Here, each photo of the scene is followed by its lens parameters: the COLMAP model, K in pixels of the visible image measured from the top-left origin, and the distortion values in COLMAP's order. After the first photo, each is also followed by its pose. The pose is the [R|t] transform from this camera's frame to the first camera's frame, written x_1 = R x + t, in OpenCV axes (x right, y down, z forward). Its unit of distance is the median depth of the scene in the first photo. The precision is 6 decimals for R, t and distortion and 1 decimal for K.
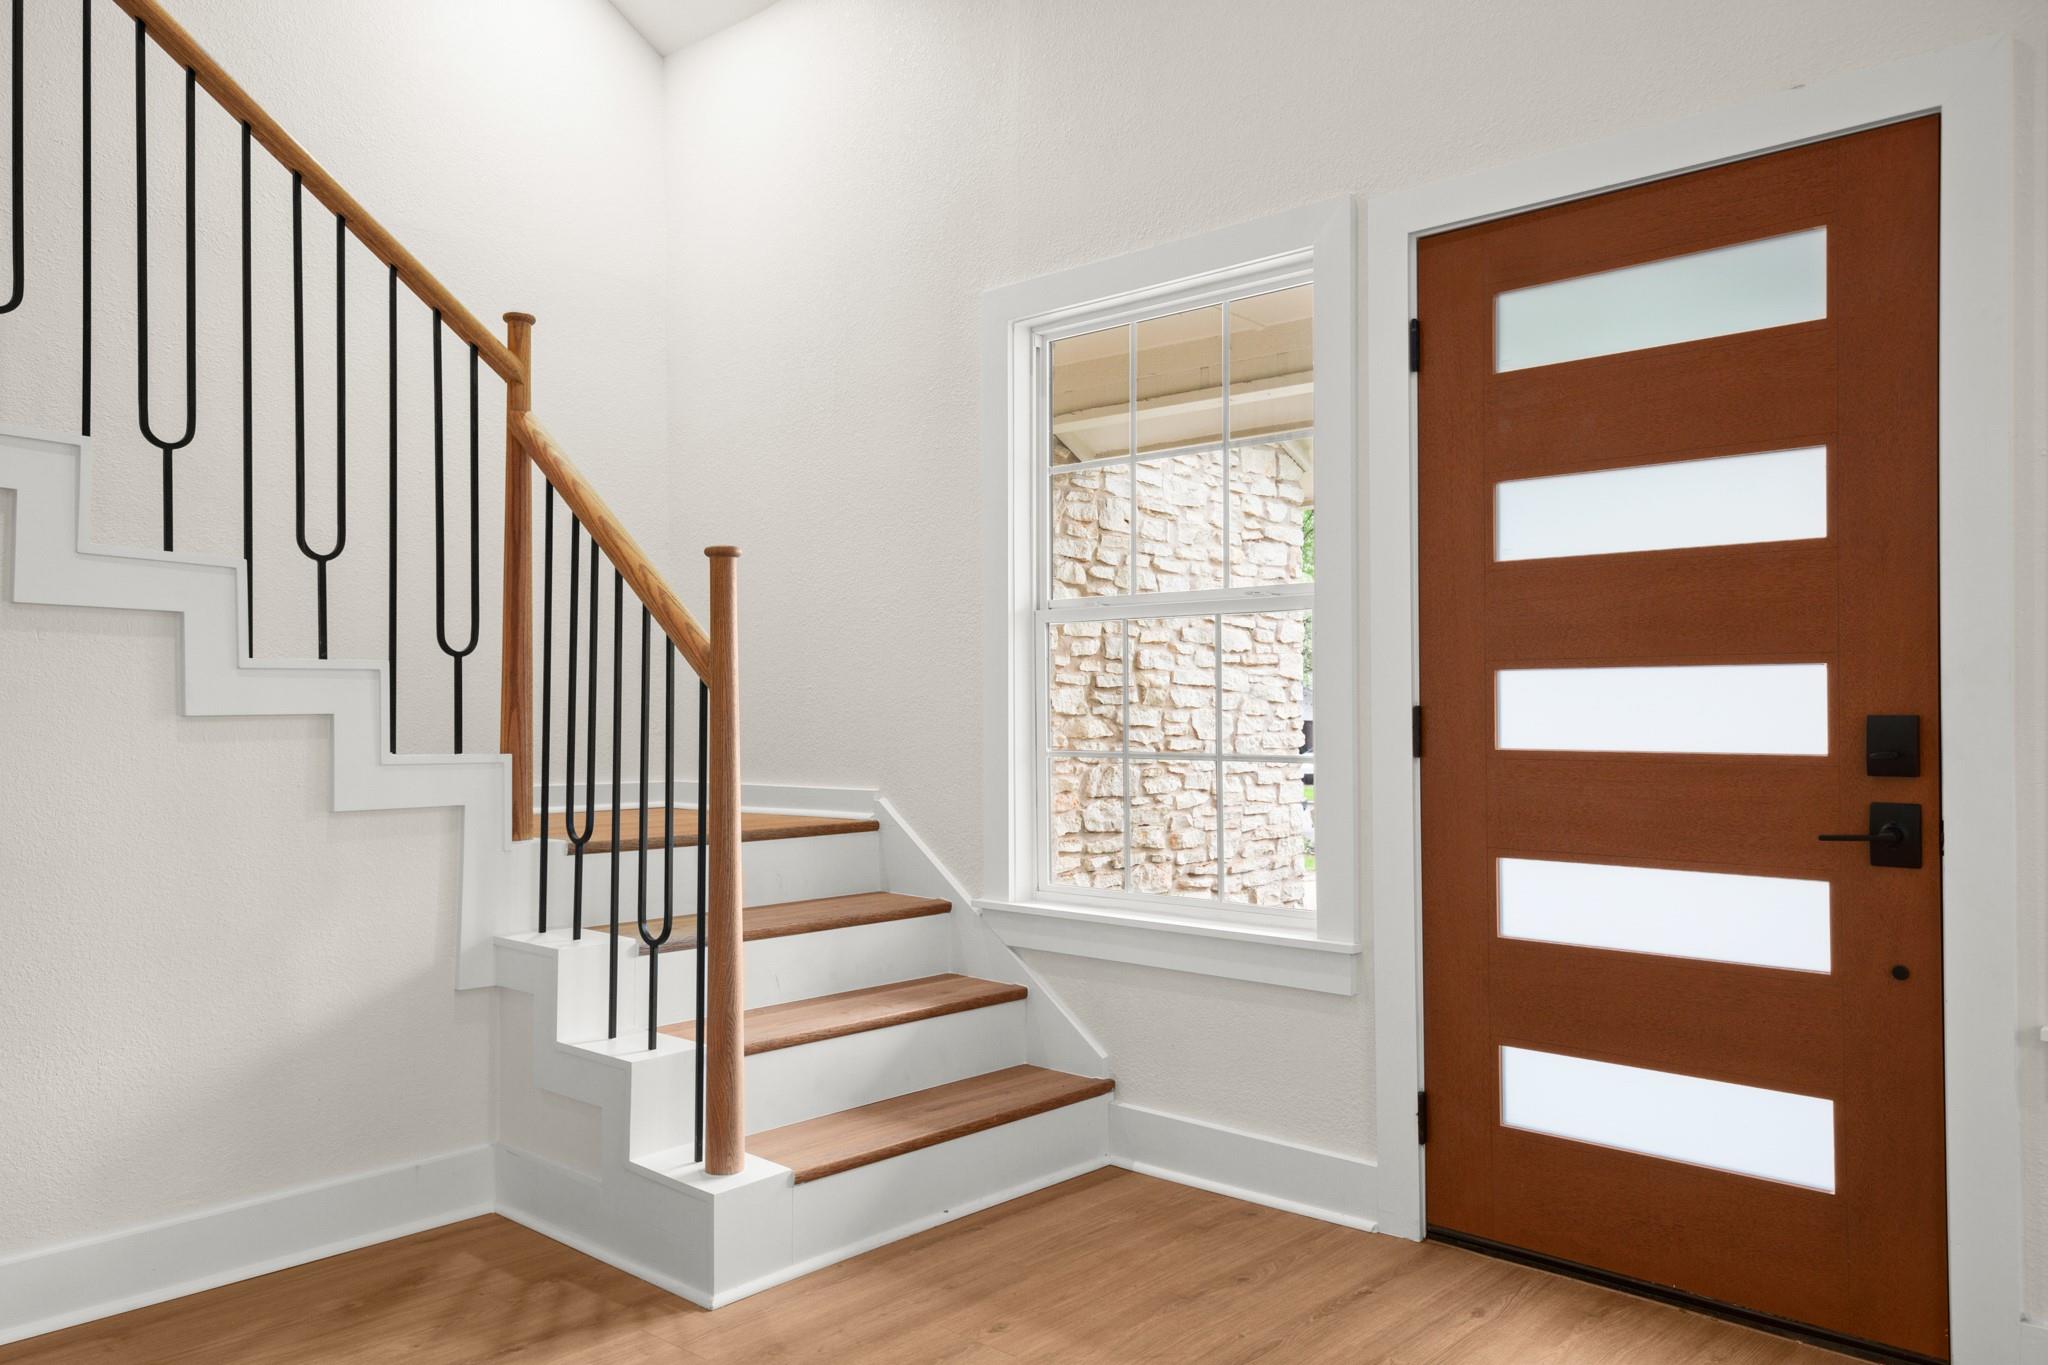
lens RADIAL K [[1487.3, 0, 1025.6], [0, 1487.3, 712.9], [0, 0, 1]] dist [0.064972, 0.006000]
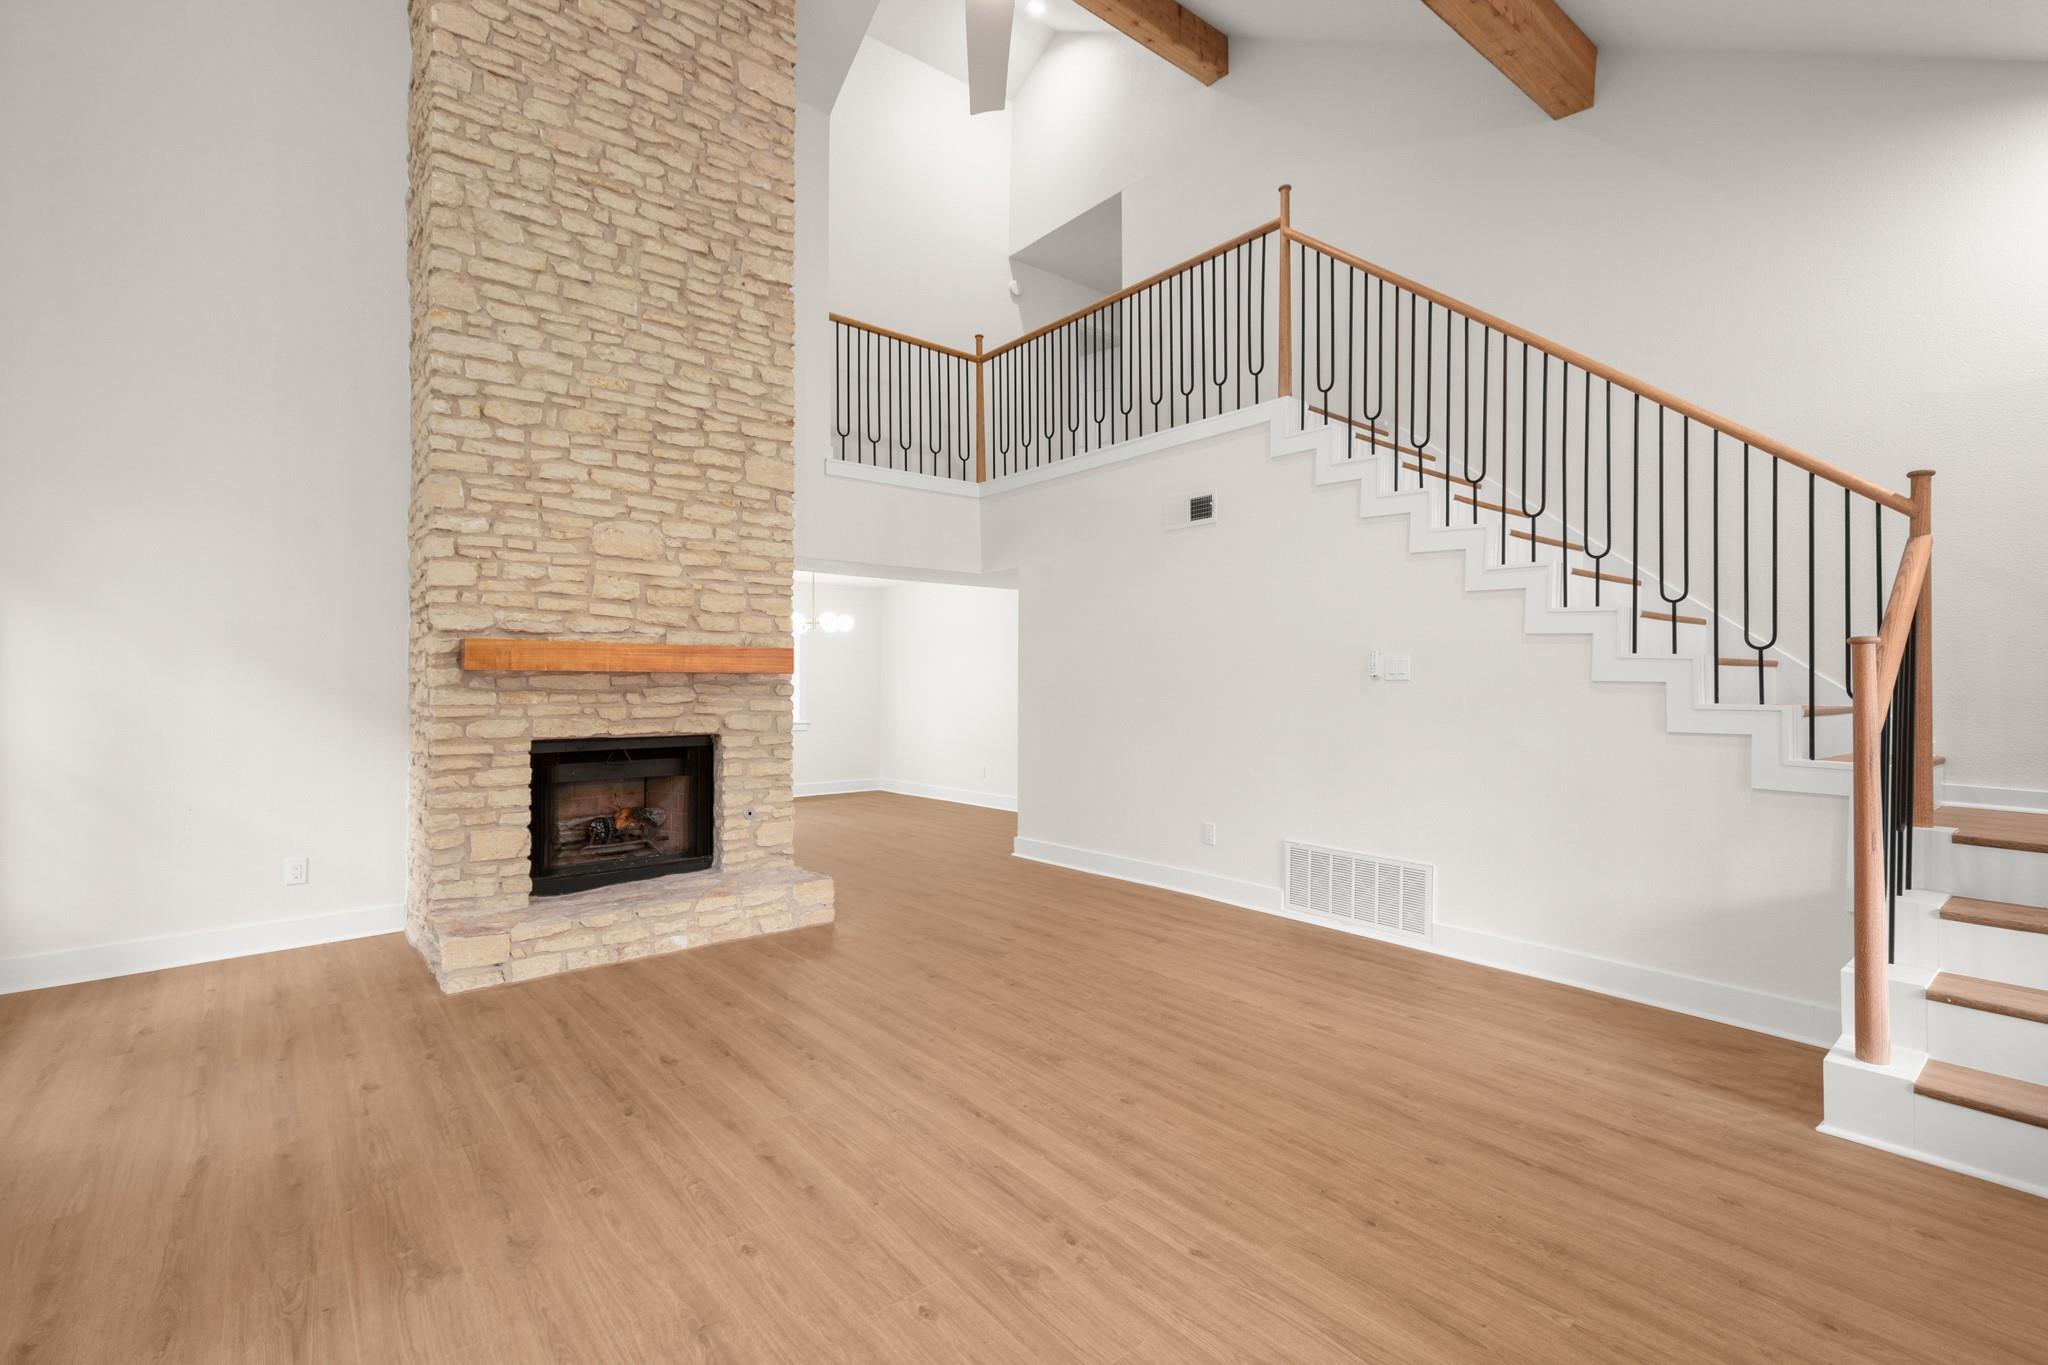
lens RADIAL K [[927.7, 0, 1033.4], [0, 927.7, 680.1], [0, 0, 1]] dist [0.011464, -0.001527]
pose [[-0.143396, -0.001467, -0.989664, 0.843328], [-0.007670, 0.999971, -0.000371, -0.061600], [0.989636, 0.007537, -0.143403, 0.324040]]
